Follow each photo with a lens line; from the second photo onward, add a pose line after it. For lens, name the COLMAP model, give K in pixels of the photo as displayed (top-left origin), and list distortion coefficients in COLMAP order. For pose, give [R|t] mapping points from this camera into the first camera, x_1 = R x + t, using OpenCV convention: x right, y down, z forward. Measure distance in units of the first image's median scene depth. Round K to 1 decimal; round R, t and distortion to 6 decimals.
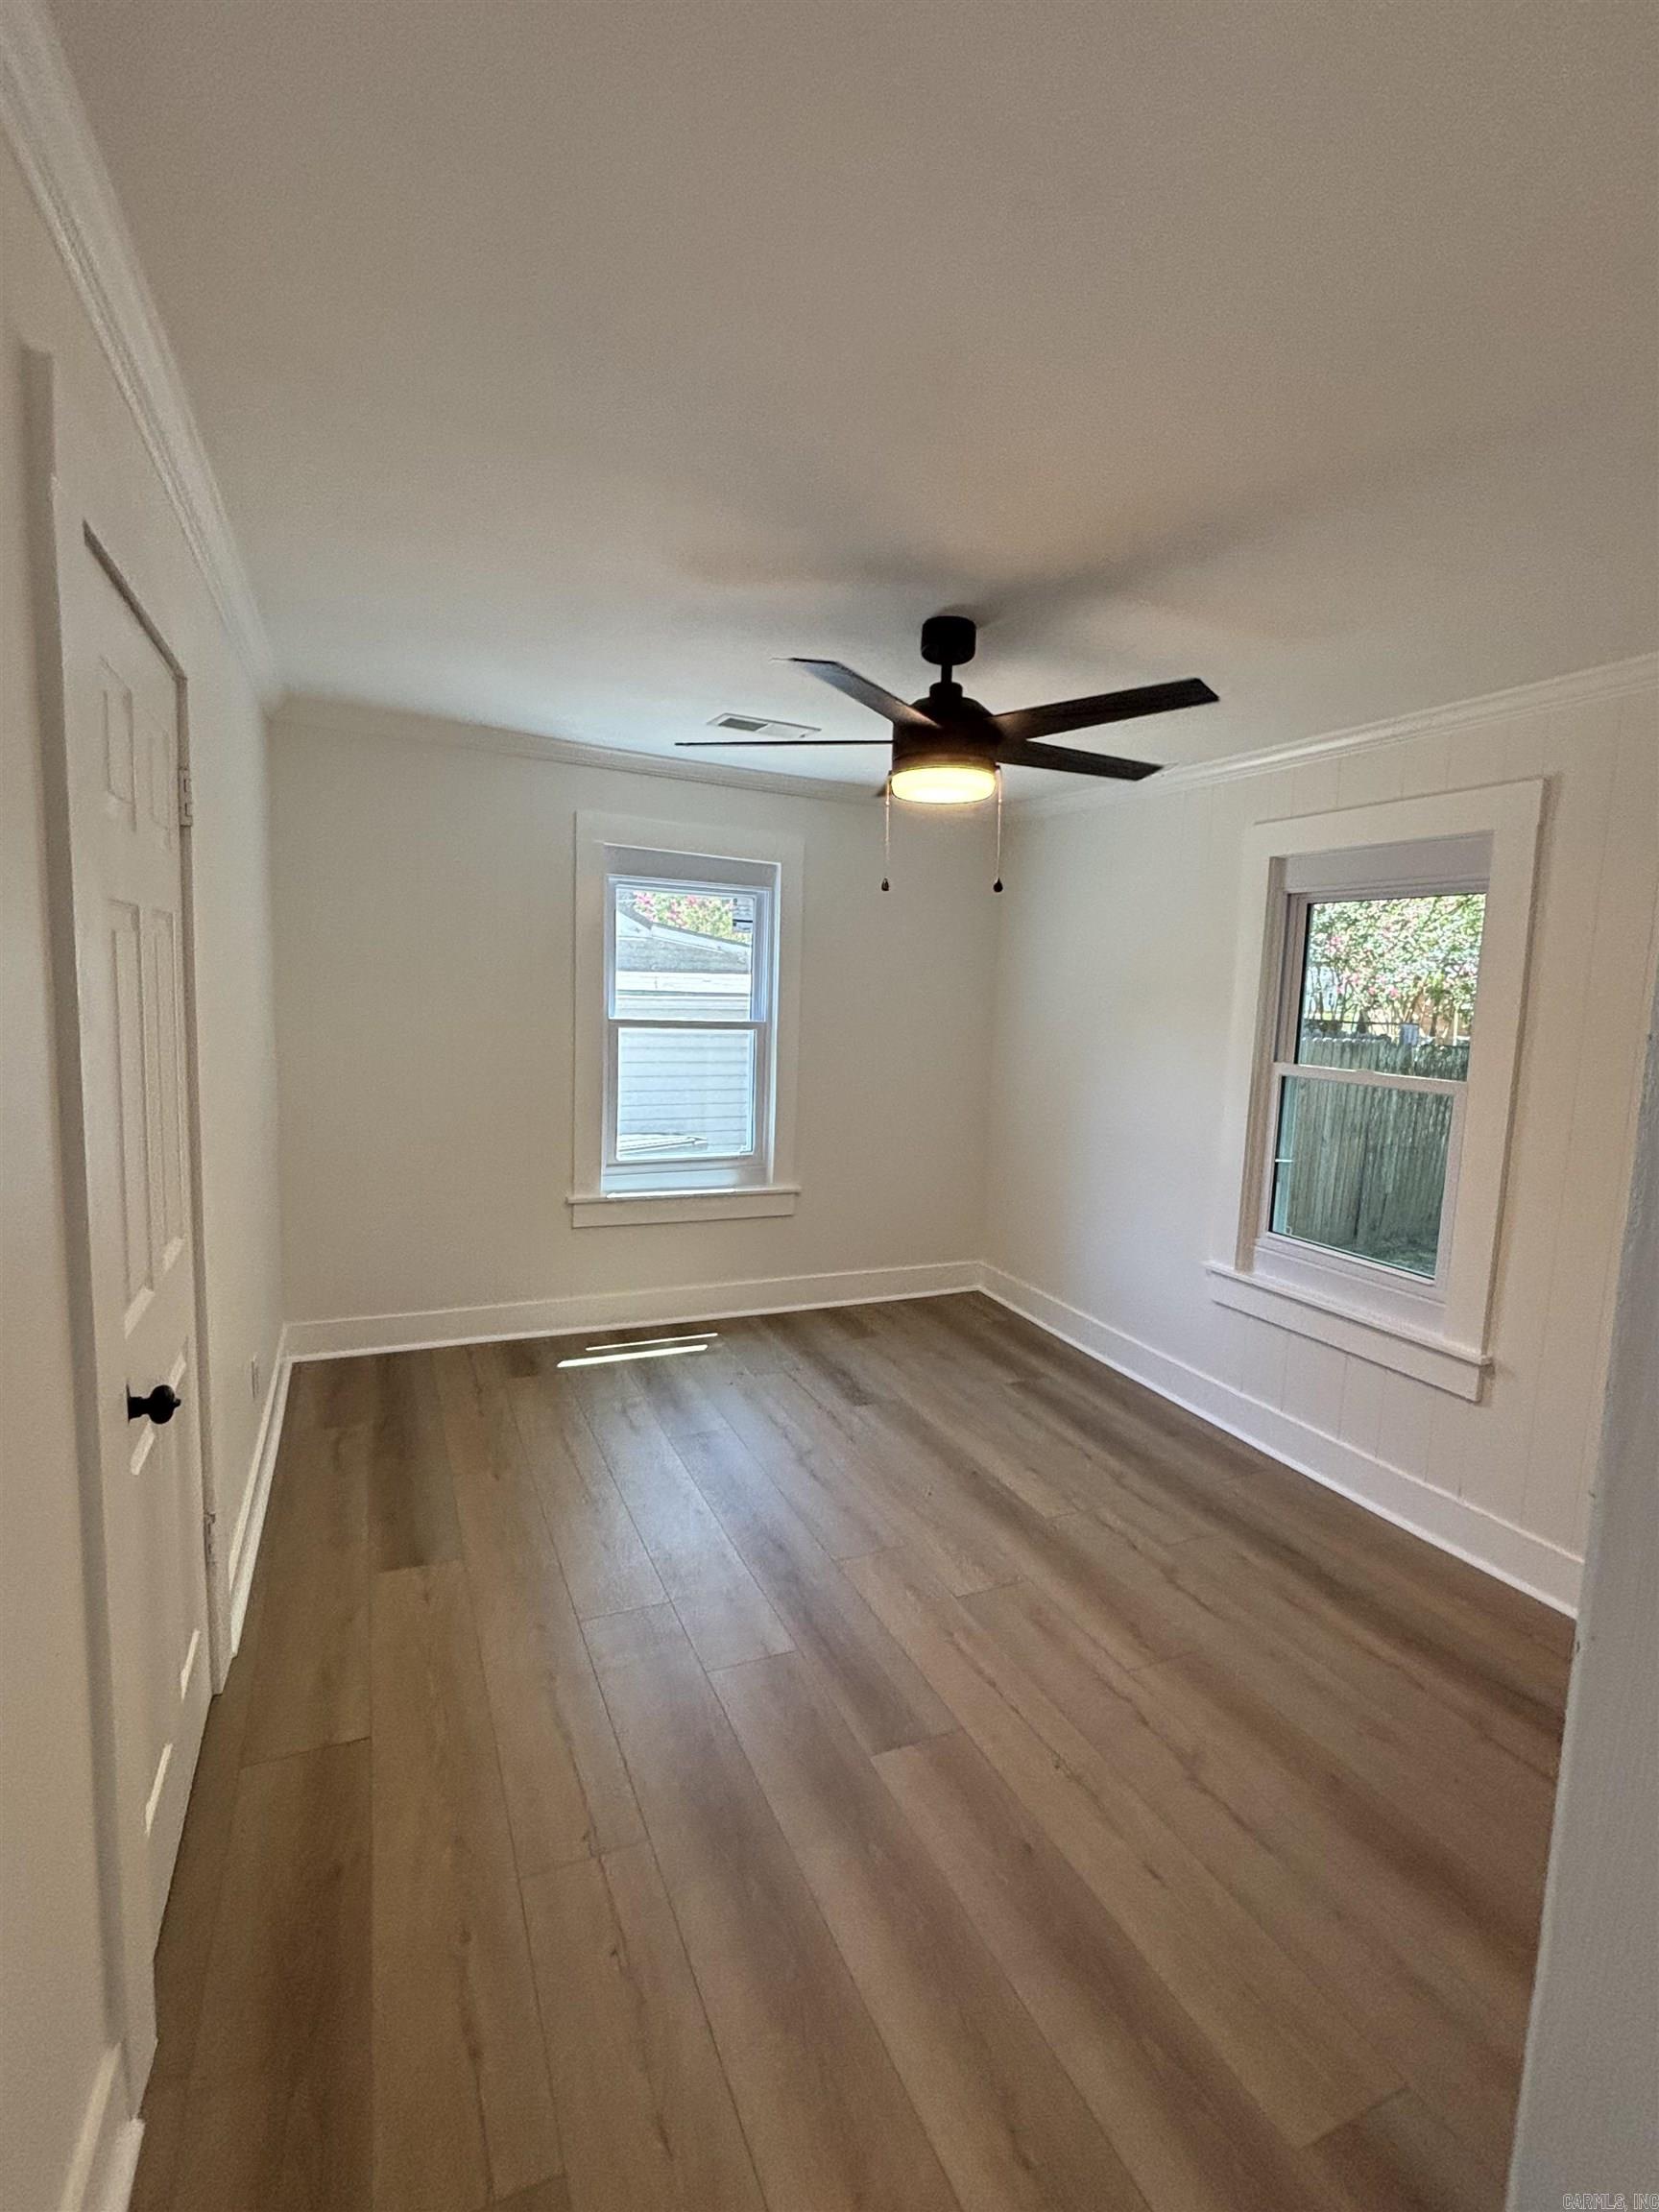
lens RADIAL K [[1002.8, 0, 829.5], [0, 1002.8, 1106.0], [0, 0, 1]] dist [-0.000089, -0.000045]
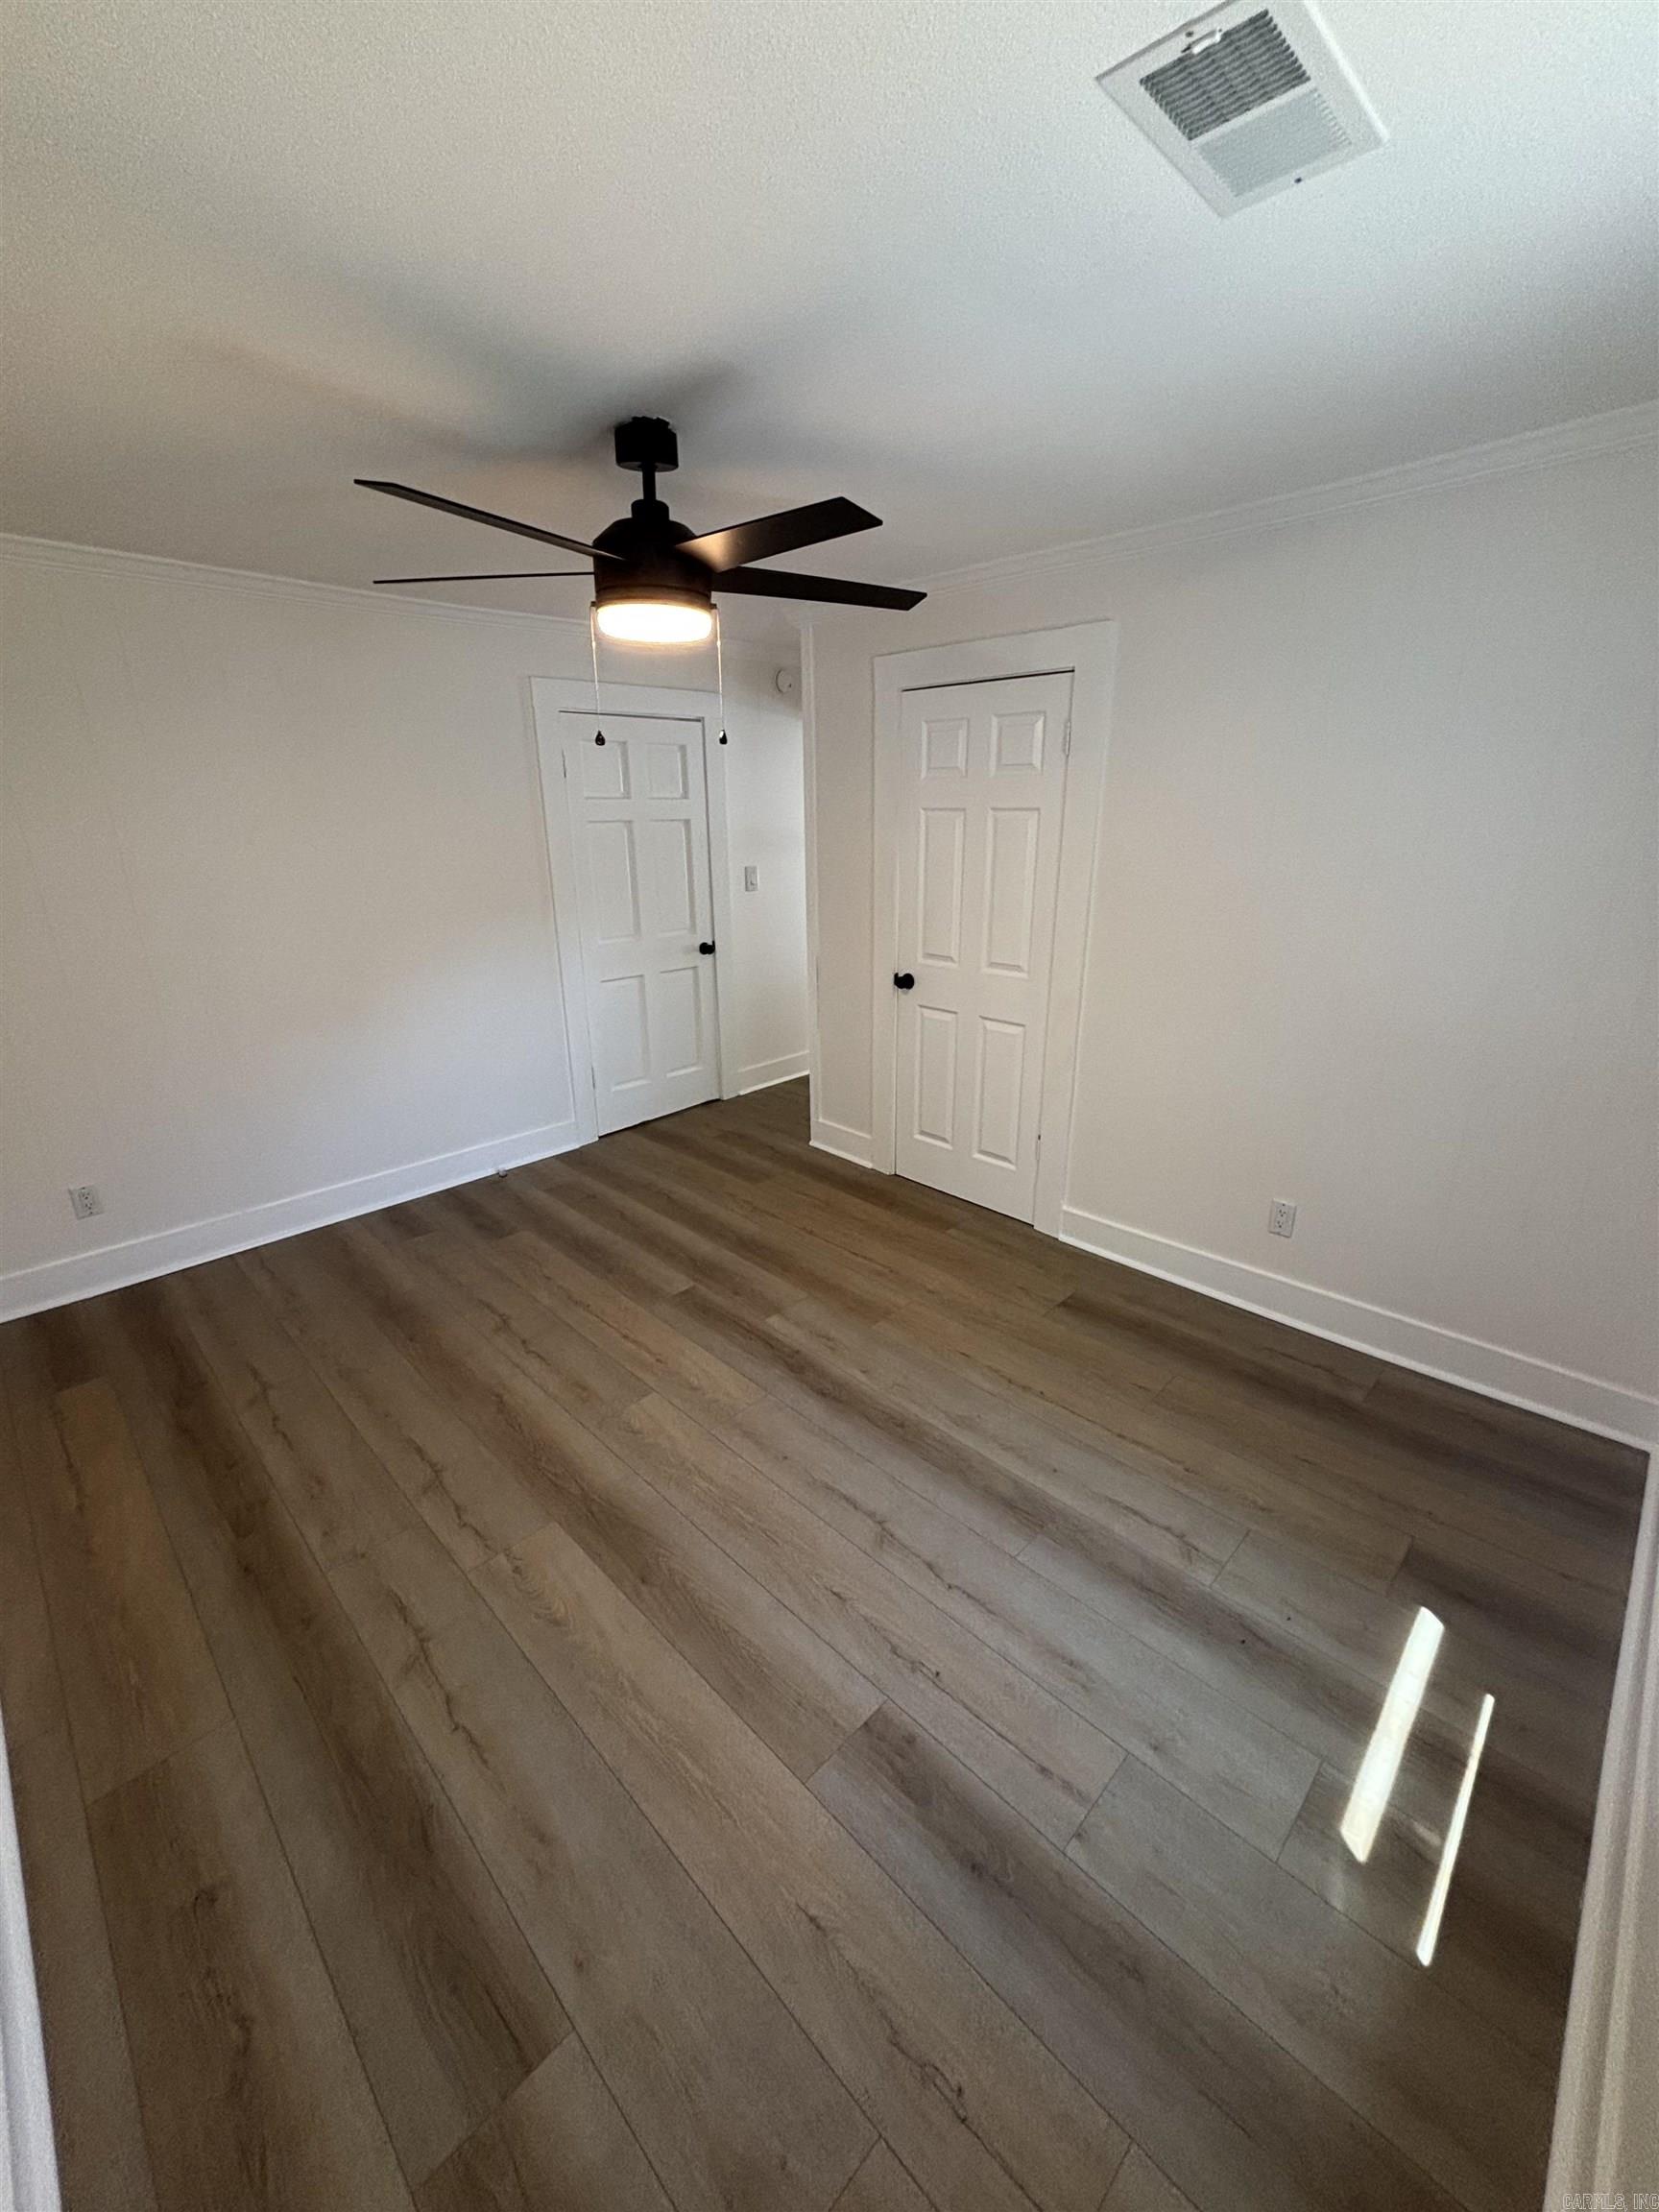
lens RADIAL K [[885.0, 0, 829.5], [0, 885.0, 1106.0], [0, 0, 1]] dist [0.001351, 0.000207]
pose [[-0.935243, 0.085240, -0.343592, 0.229950], [-0.072210, 0.904238, 0.420880, -0.224055], [0.346565, 0.418436, -0.839526, 1.575357]]
